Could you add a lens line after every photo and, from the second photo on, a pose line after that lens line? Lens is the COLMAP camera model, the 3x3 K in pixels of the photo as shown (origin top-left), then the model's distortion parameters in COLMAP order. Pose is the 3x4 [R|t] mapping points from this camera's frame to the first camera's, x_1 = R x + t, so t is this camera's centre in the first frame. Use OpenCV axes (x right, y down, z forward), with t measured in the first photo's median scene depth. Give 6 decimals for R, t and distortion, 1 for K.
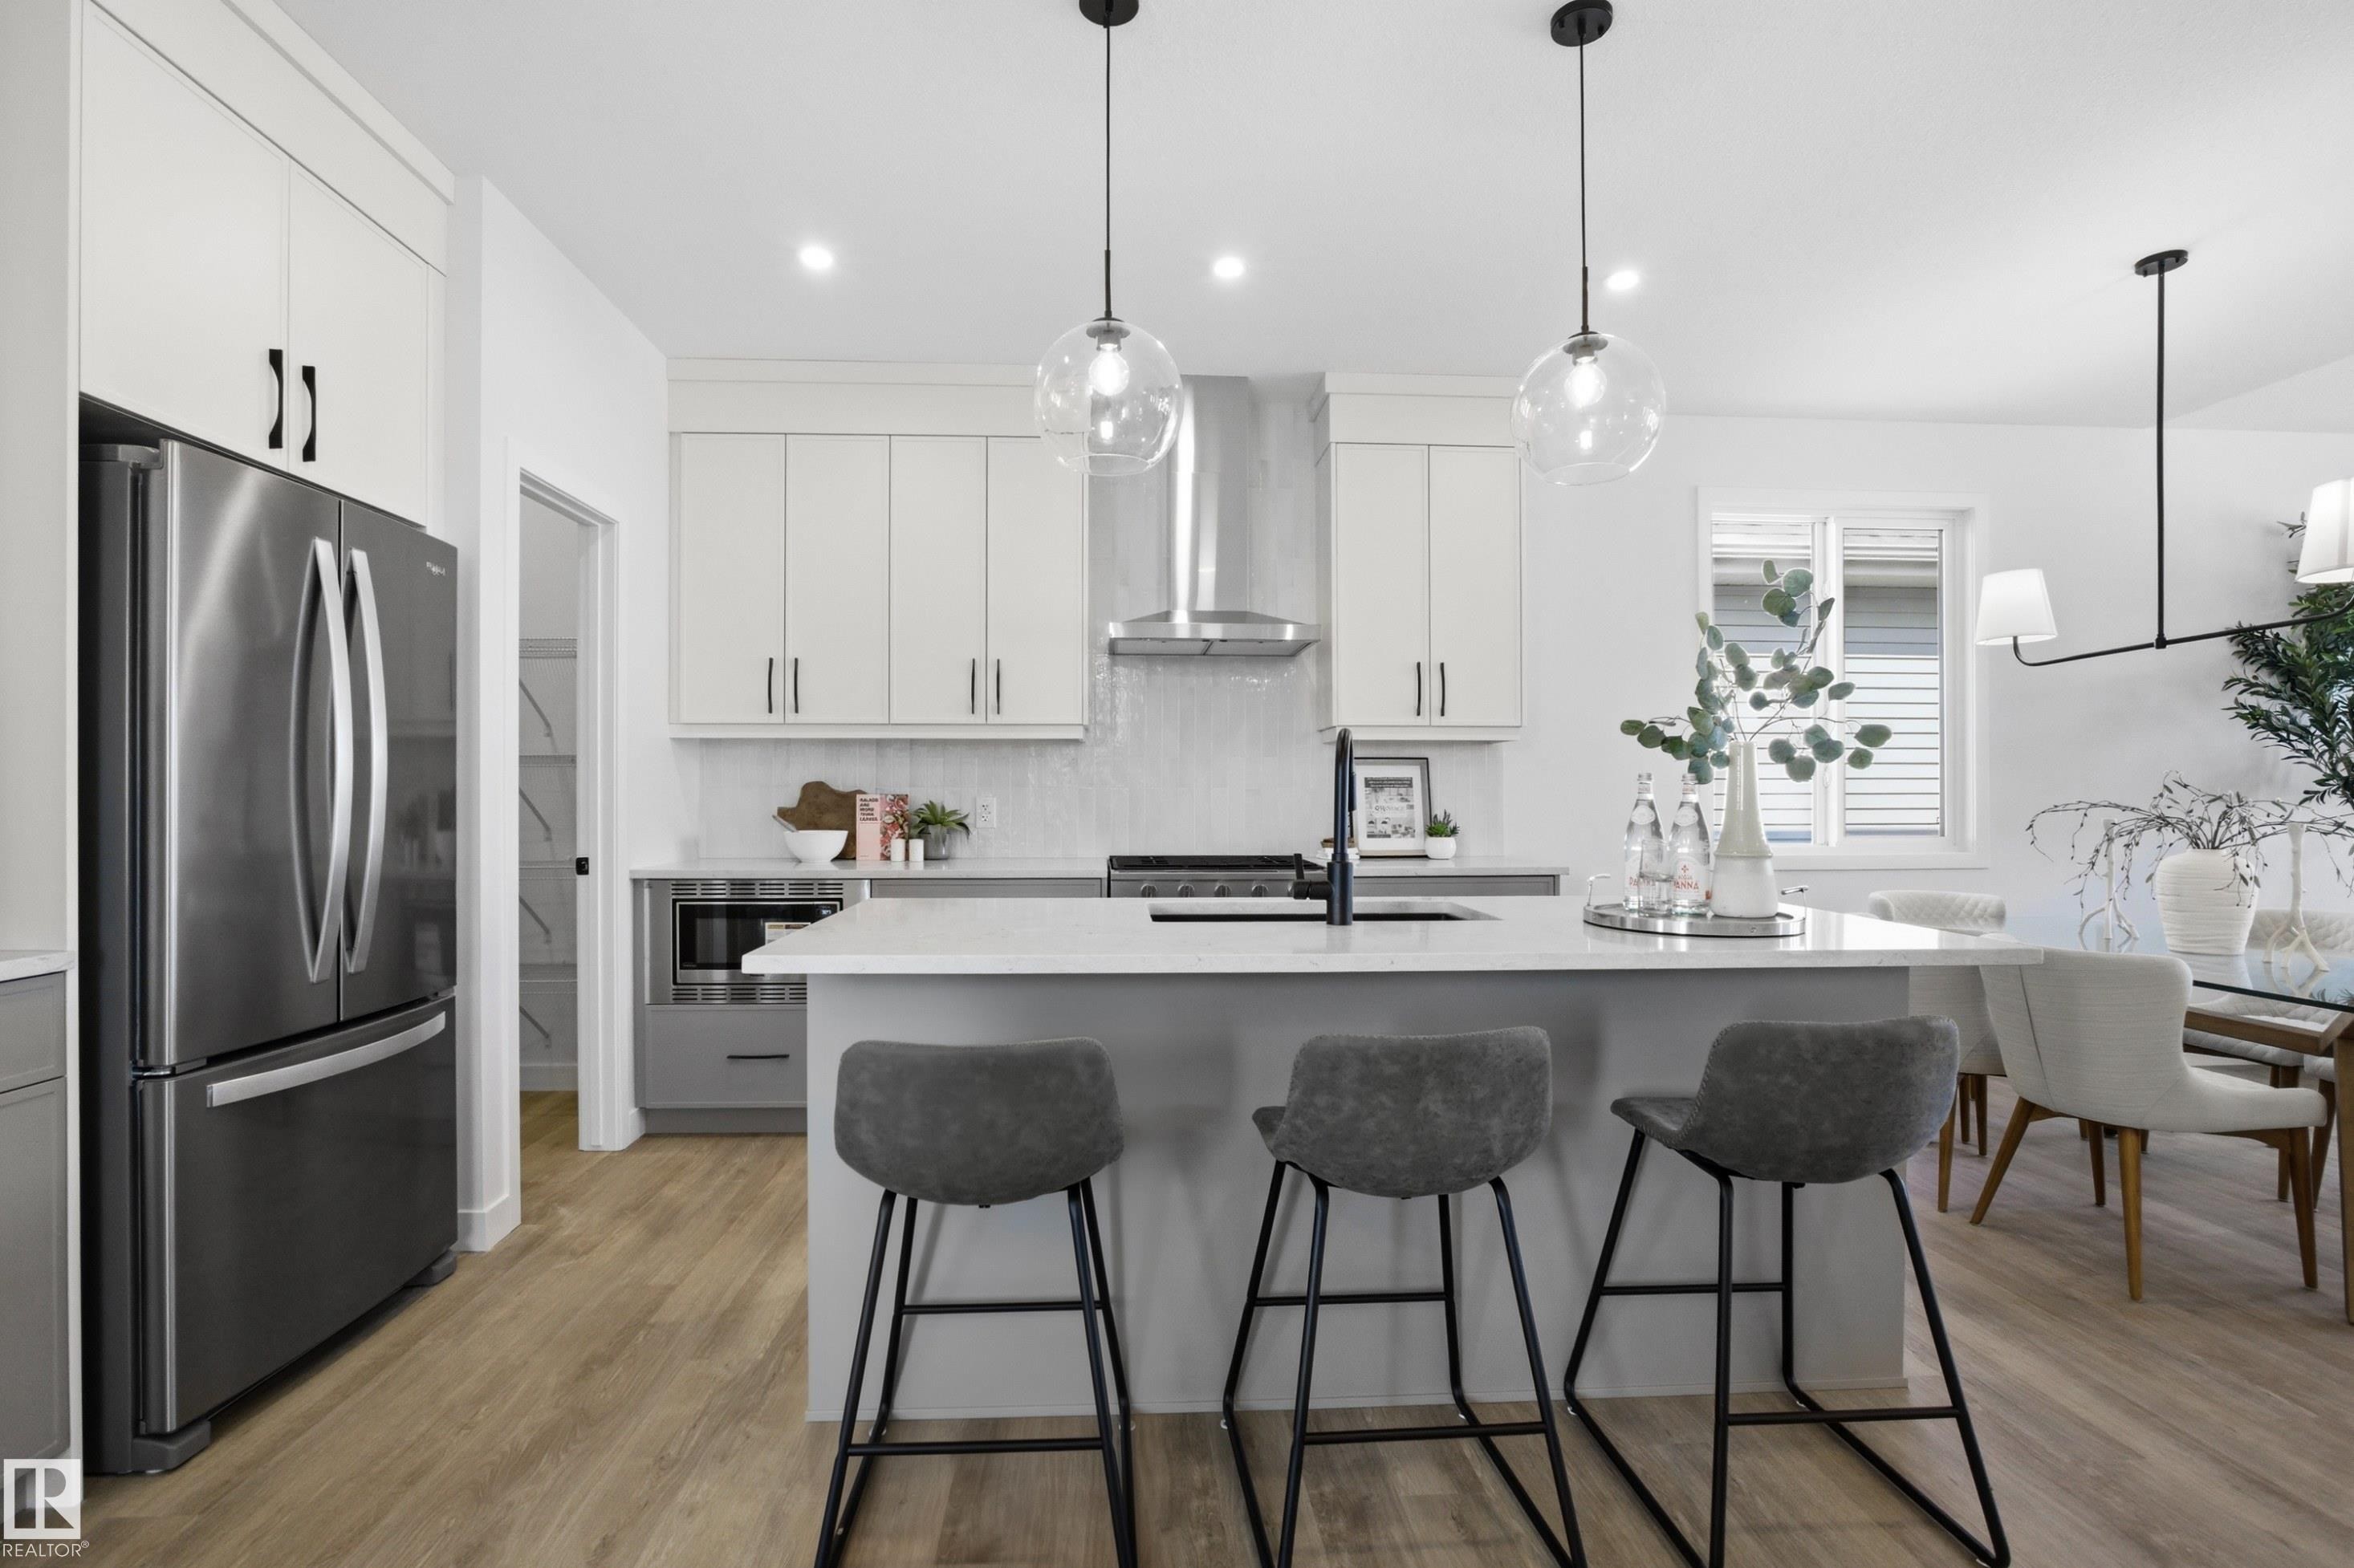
lens RADIAL K [[1134.9, 0, 1164.2], [0, 1134.9, 798.7], [0, 0, 1]] dist [-0.027748, 0.000278]
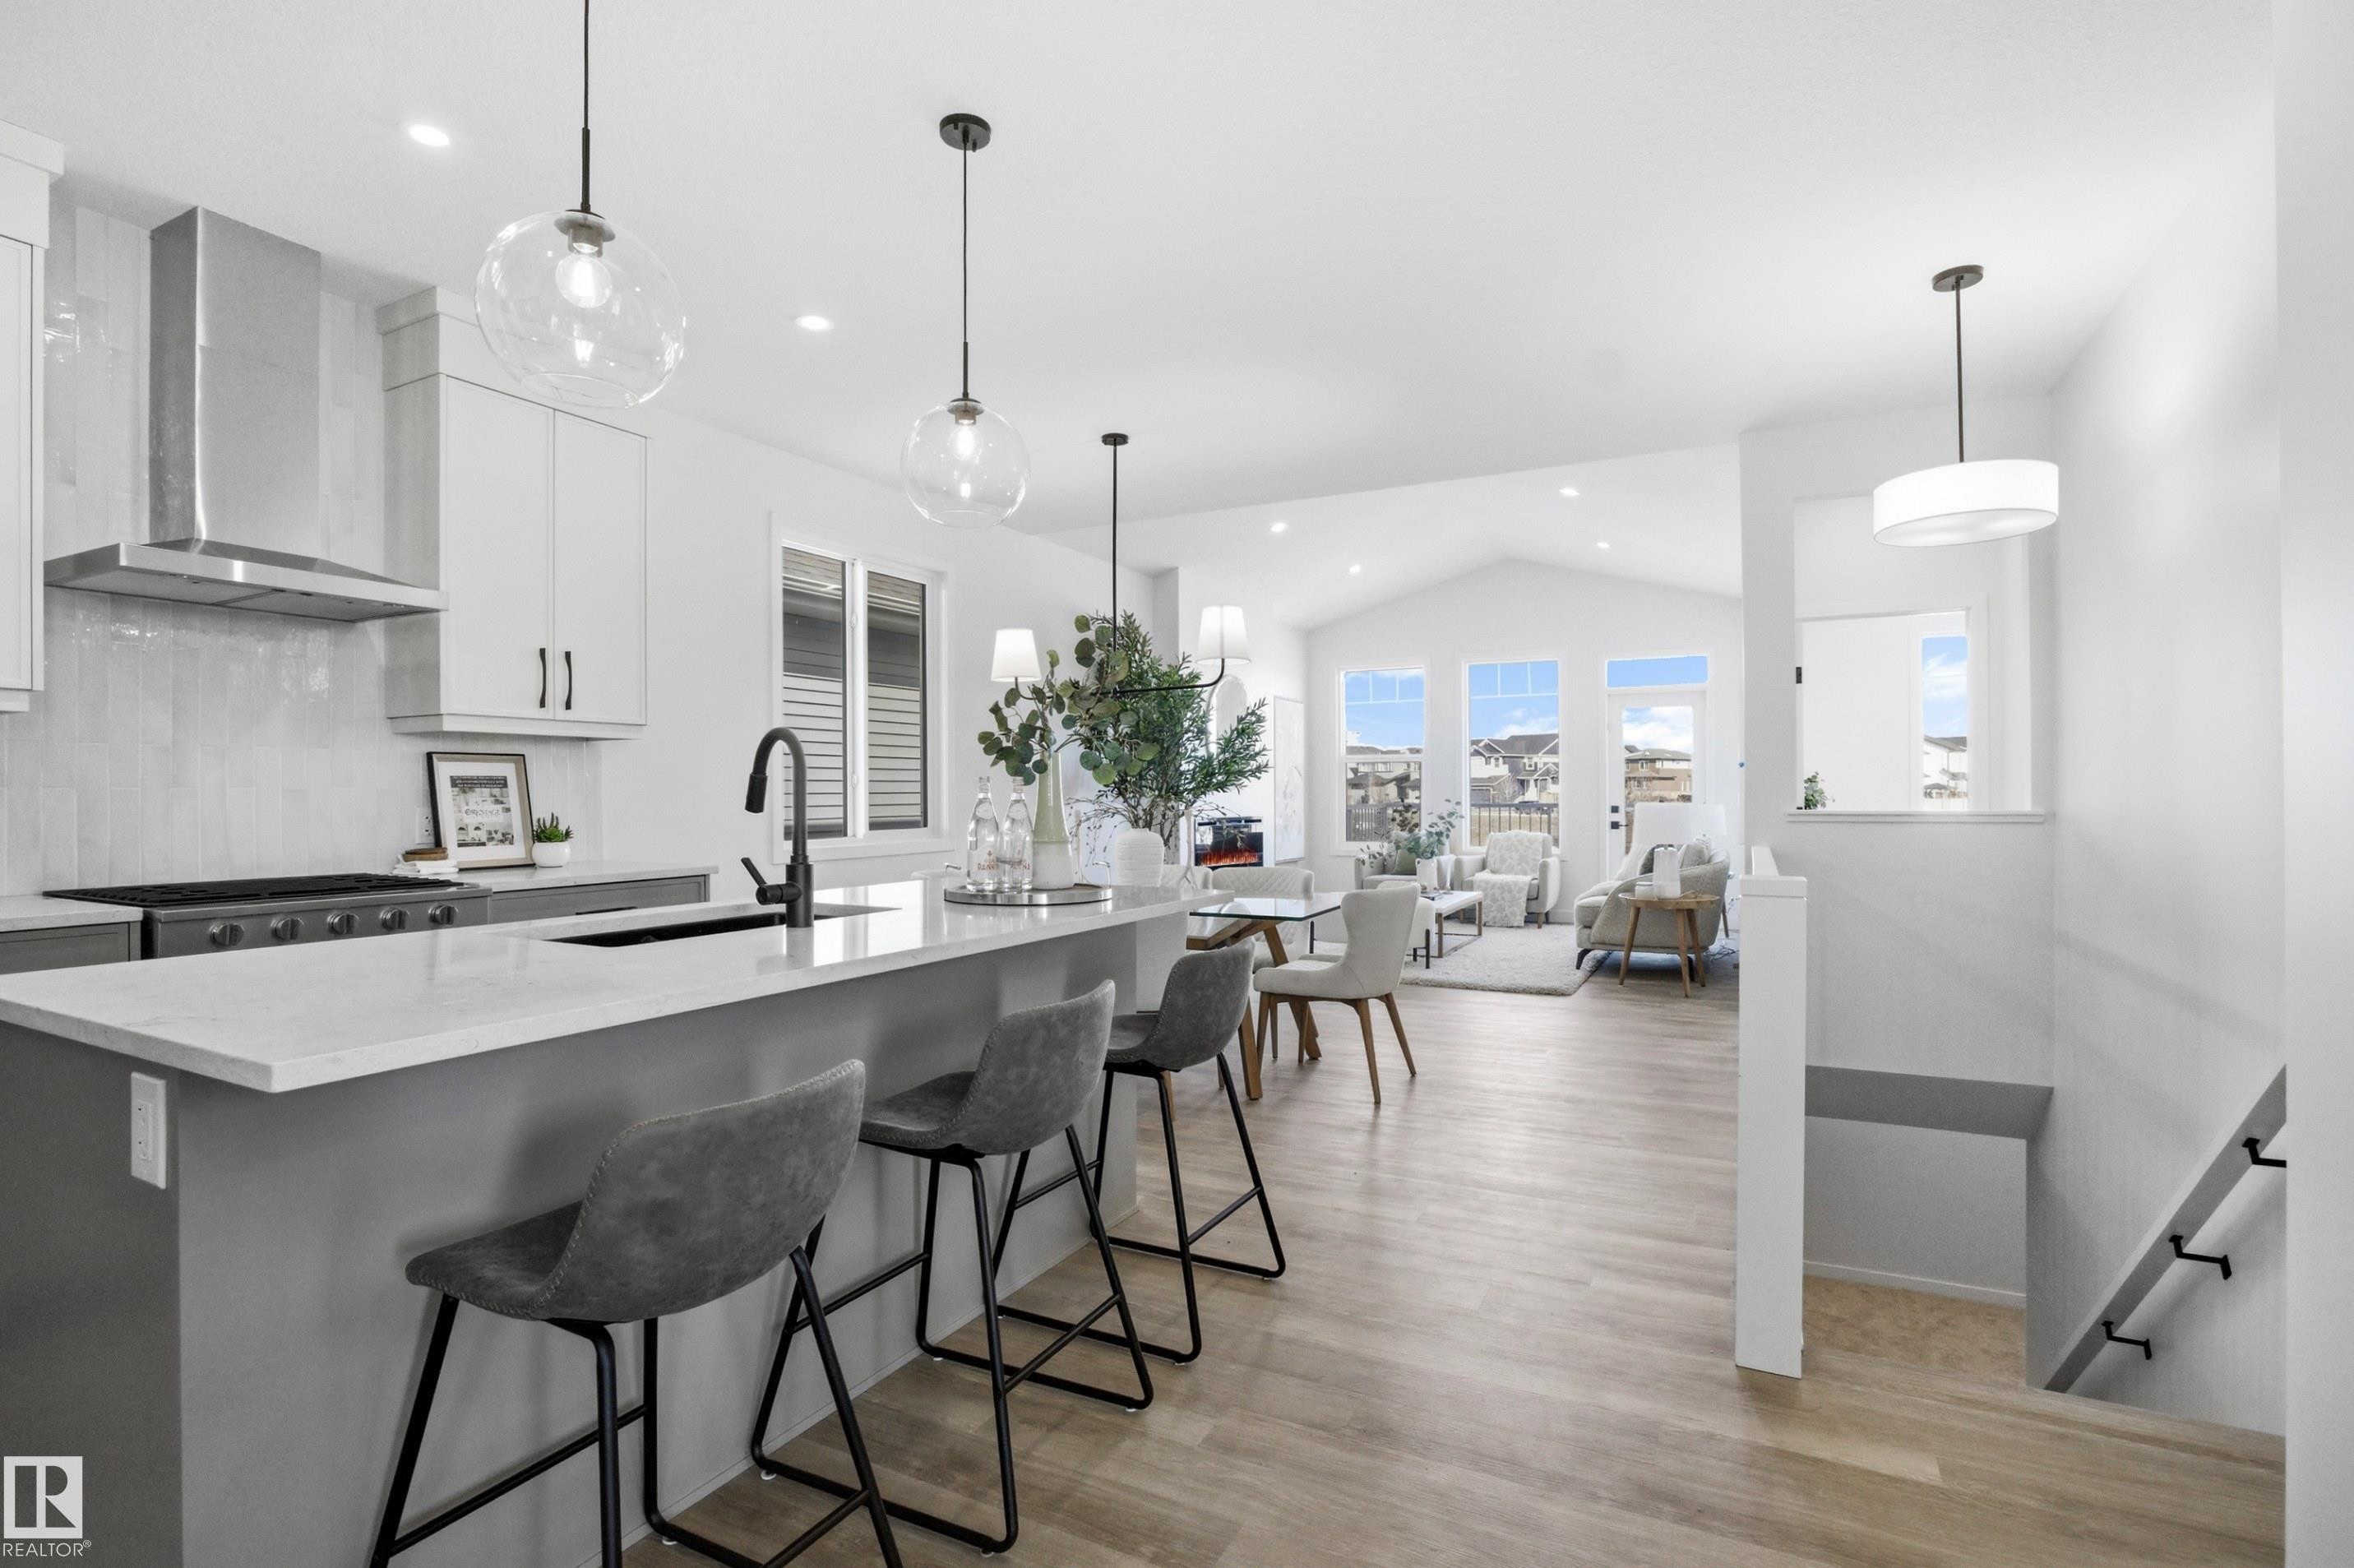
lens RADIAL K [[1135.0, 0, 1164.2], [0, 1135.0, 798.7], [0, 0, 1]] dist [-0.027748, 0.000278]
pose [[0.504696, -0.007031, 0.863269, -0.292669], [0.007385, 0.999965, 0.003827, -0.001053], [-0.863266, 0.004443, 0.504730, 0.127462]]
